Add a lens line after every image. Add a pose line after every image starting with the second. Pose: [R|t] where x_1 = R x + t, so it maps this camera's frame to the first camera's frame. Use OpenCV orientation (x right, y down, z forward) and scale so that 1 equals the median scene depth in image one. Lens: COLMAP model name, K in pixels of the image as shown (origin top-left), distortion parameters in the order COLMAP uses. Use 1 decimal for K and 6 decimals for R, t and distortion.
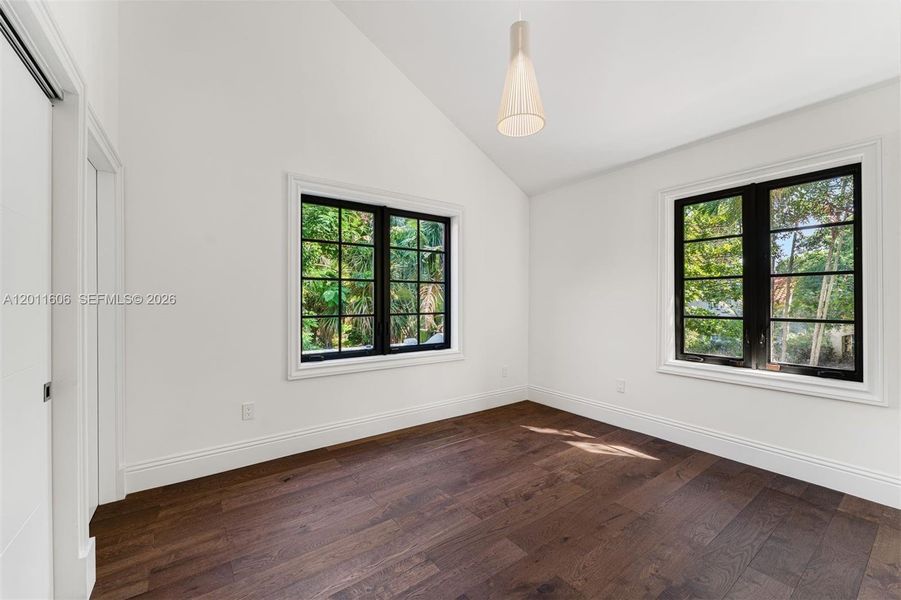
lens RADIAL K [[362.6, 0, 451.1], [0, 362.6, 296.3], [0, 0, 1]] dist [-0.001428, -0.000052]
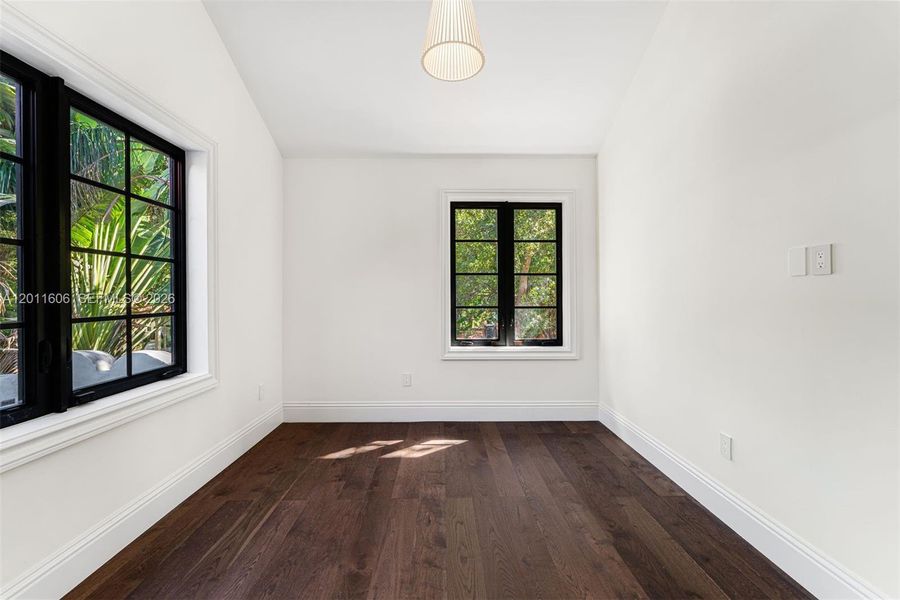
lens RADIAL K [[362.2, 0, 450.6], [0, 362.2, 296.3], [0, 0, 1]] dist [-0.001428, -0.000052]
pose [[0.570825, -0.004029, 0.821062, -0.307265], [-0.009815, 0.999883, 0.011730, 0.009754], [-0.821013, -0.014754, 0.570718, 0.398314]]
